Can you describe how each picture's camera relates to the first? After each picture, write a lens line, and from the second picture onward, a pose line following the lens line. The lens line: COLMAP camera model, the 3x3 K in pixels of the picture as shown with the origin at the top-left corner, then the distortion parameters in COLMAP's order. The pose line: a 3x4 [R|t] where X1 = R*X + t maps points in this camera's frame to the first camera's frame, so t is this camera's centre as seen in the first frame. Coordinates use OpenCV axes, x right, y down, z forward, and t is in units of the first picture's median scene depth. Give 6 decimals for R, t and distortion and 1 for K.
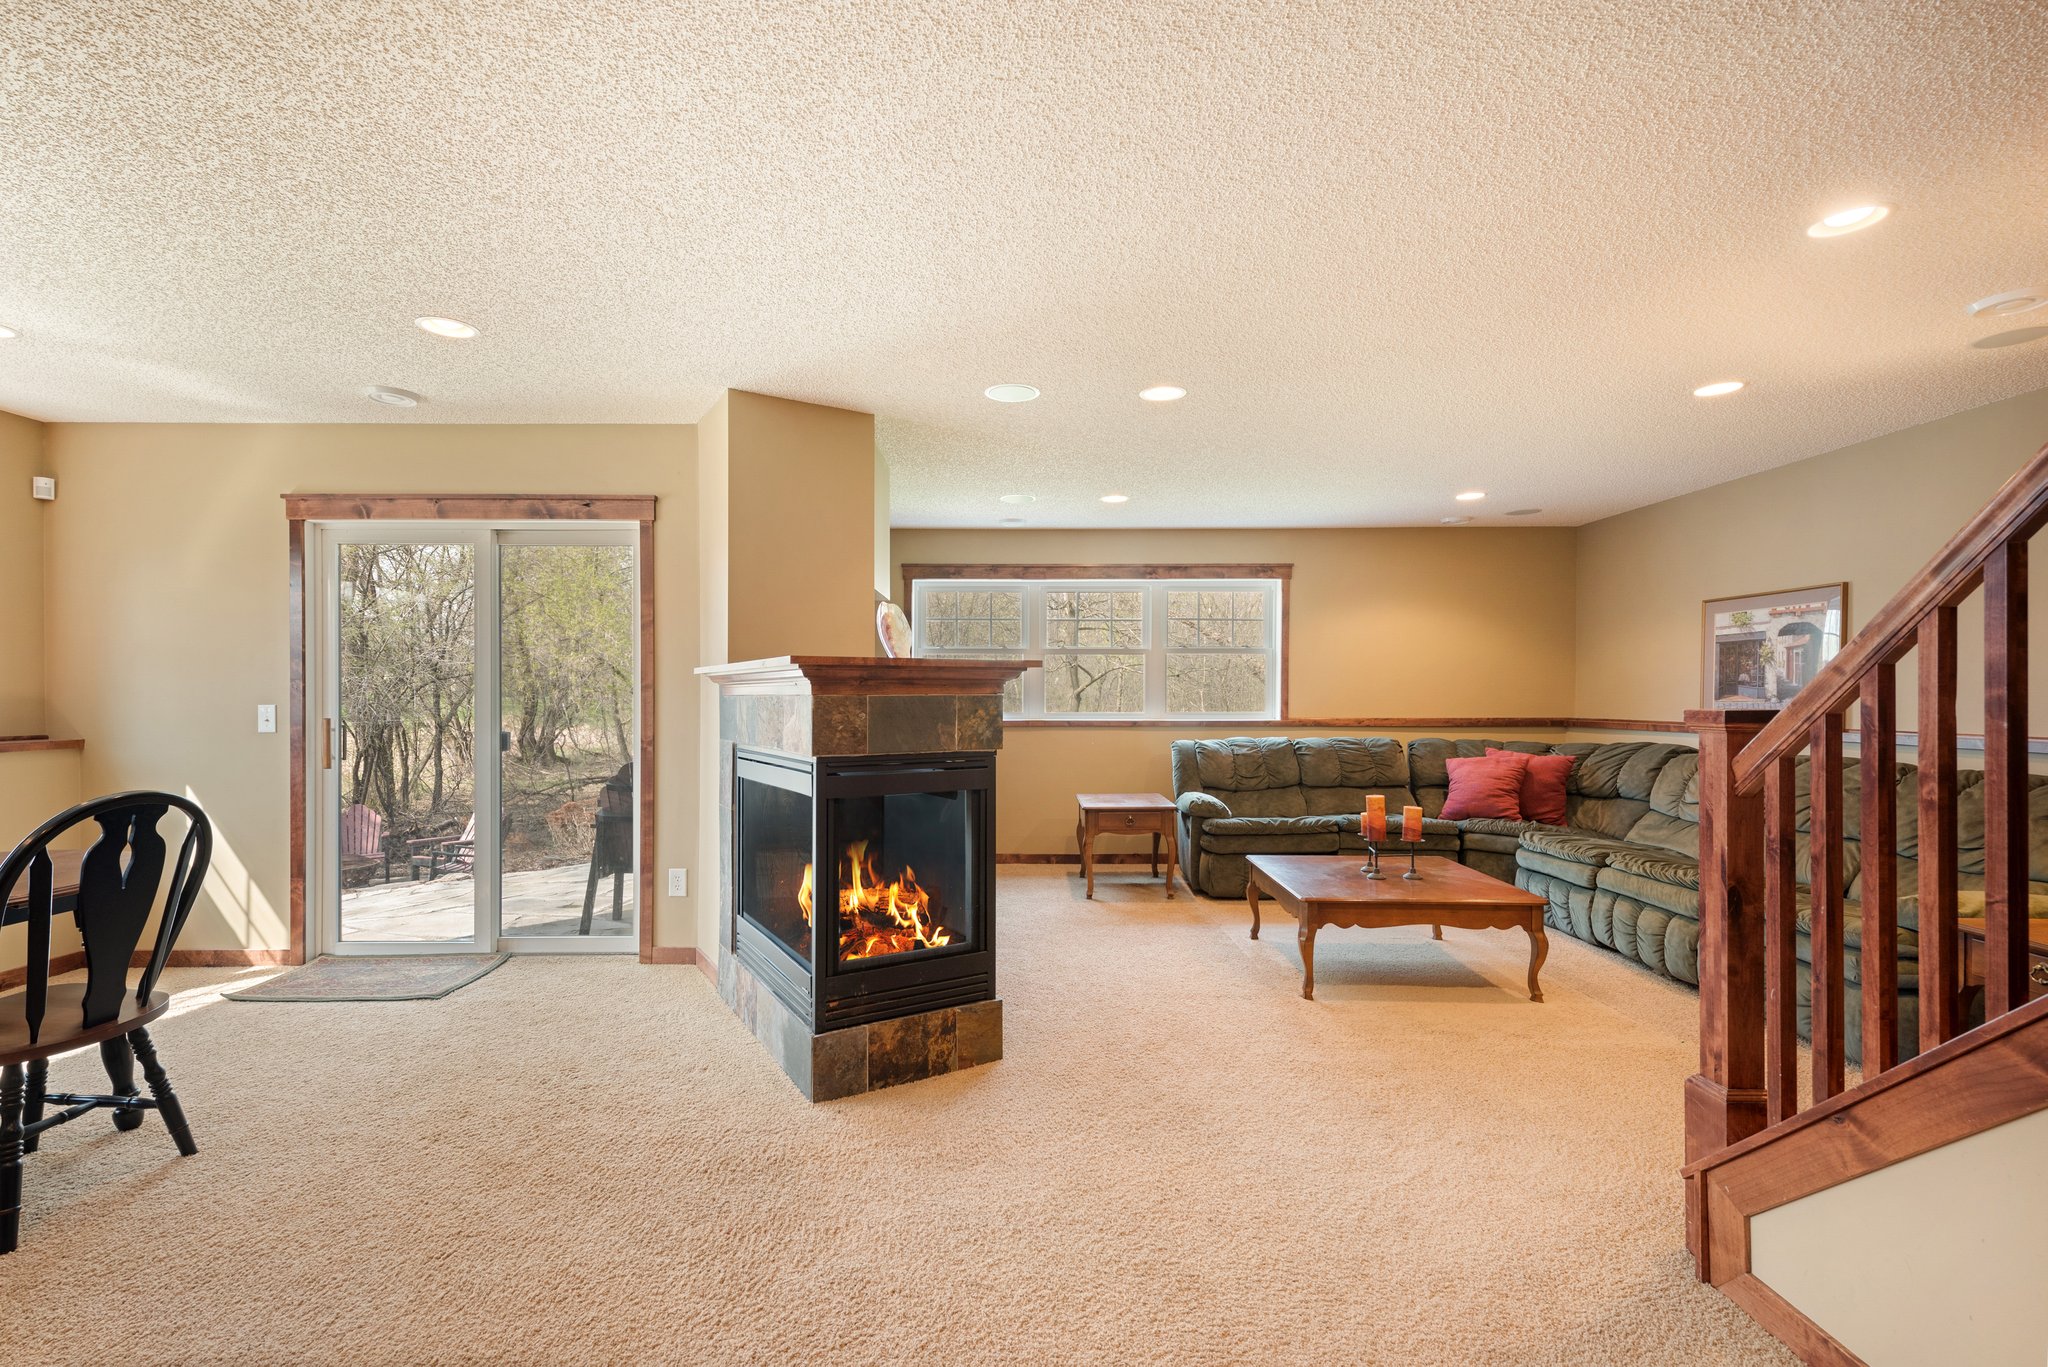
lens RADIAL K [[914.4, 0, 1024.0], [0, 914.4, 683.5], [0, 0, 1]] dist [0.000967, -0.000013]
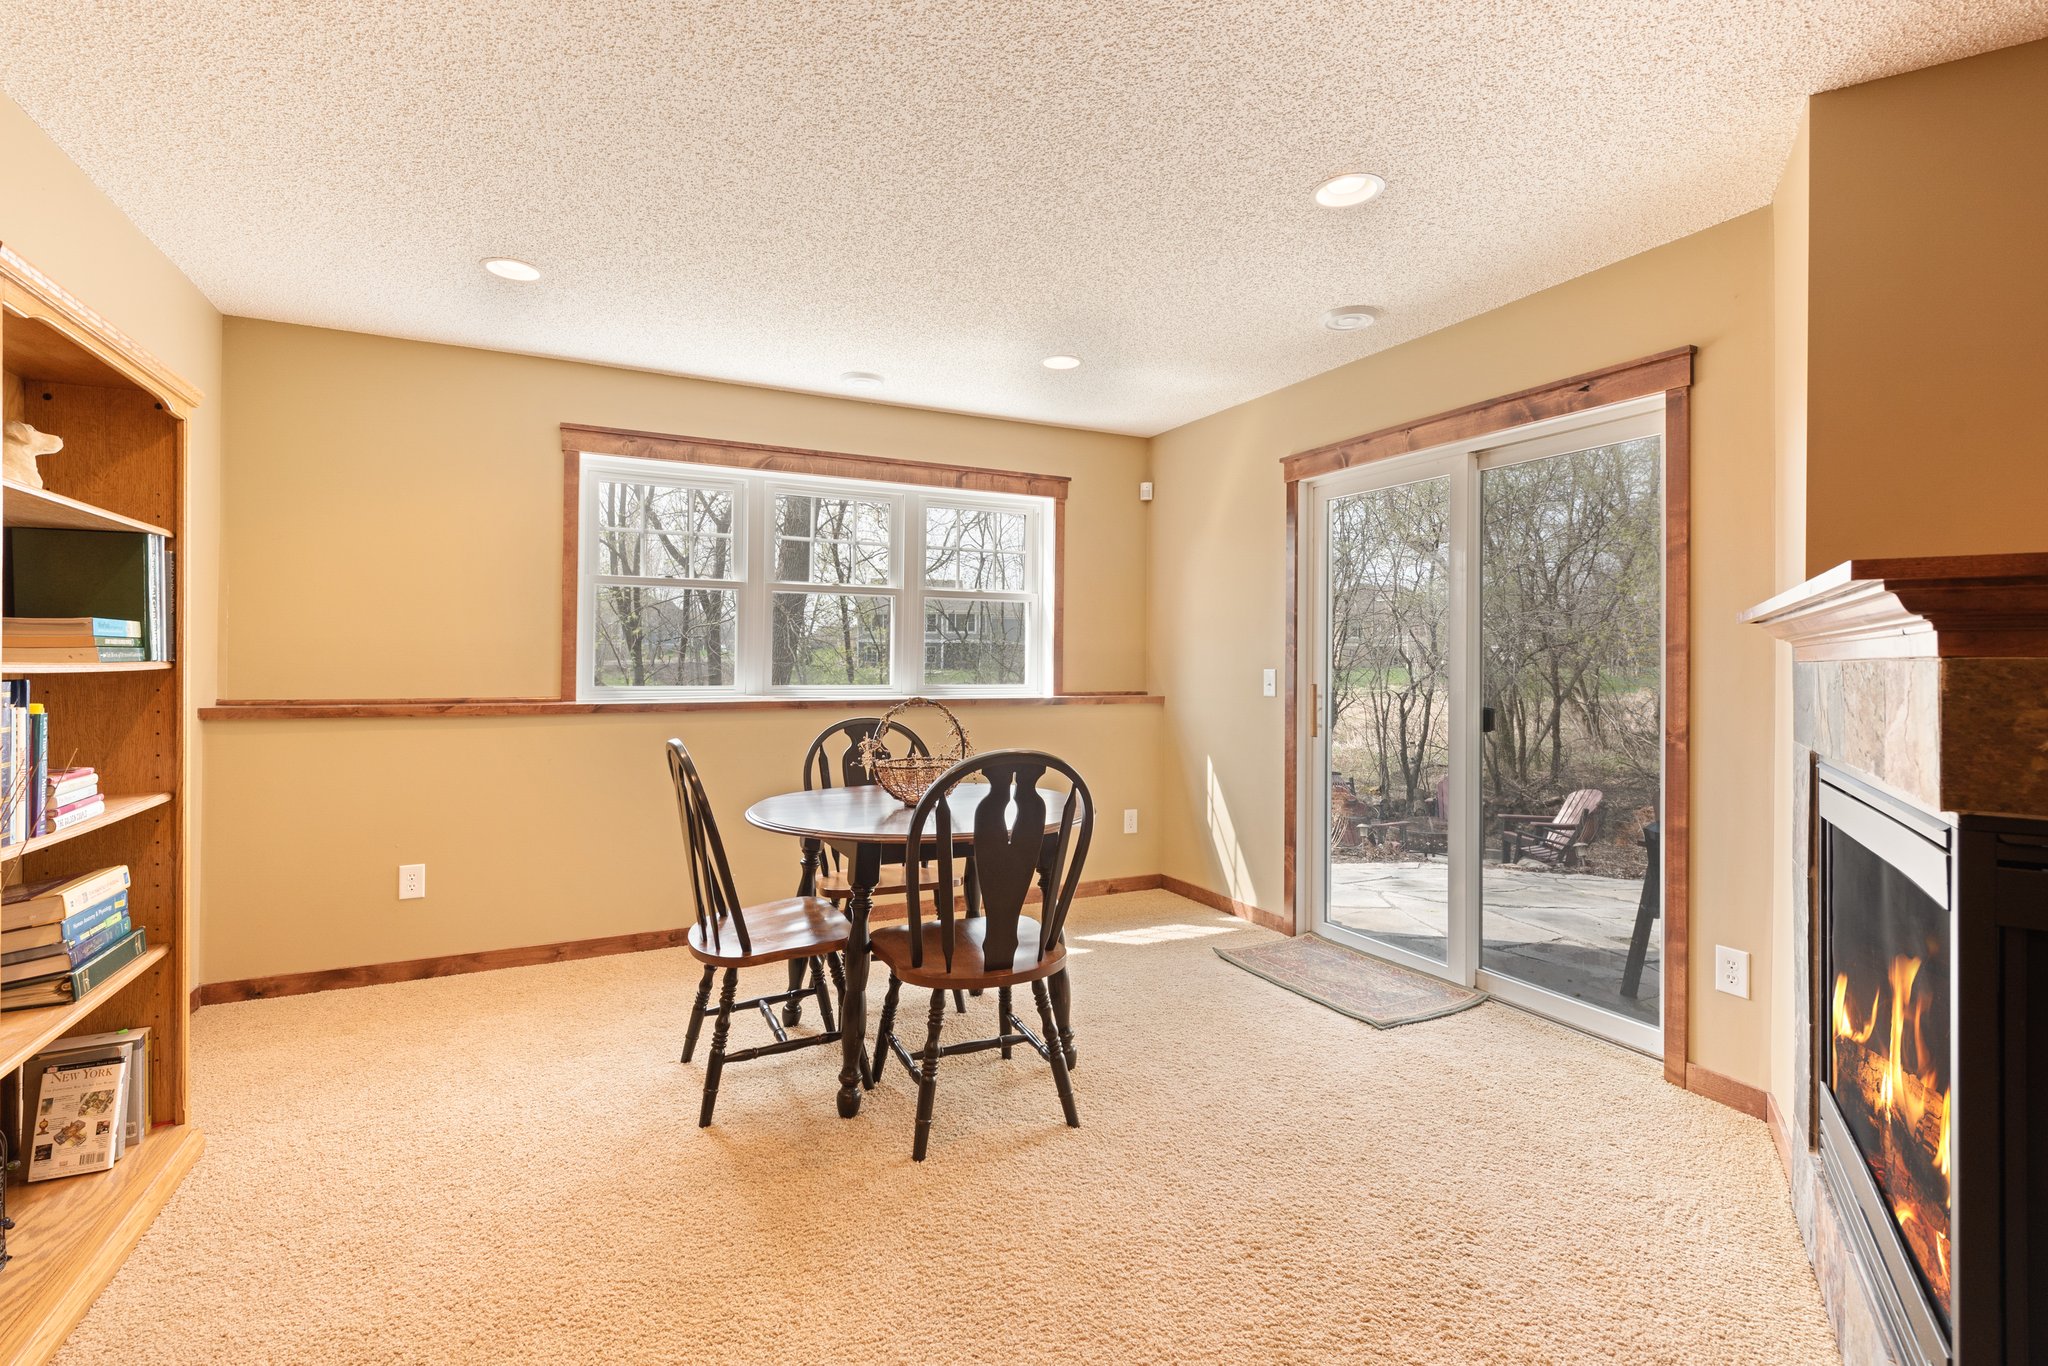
lens RADIAL K [[923.6, 0, 1015.7], [0, 923.6, 652.2], [0, 0, 1]] dist [0.028129, -0.014751]
pose [[0.432493, -0.003863, -0.901629, -0.021508], [0.002553, 0.999992, -0.003060, 0.006123], [0.901634, -0.000978, 0.432500, 0.265200]]
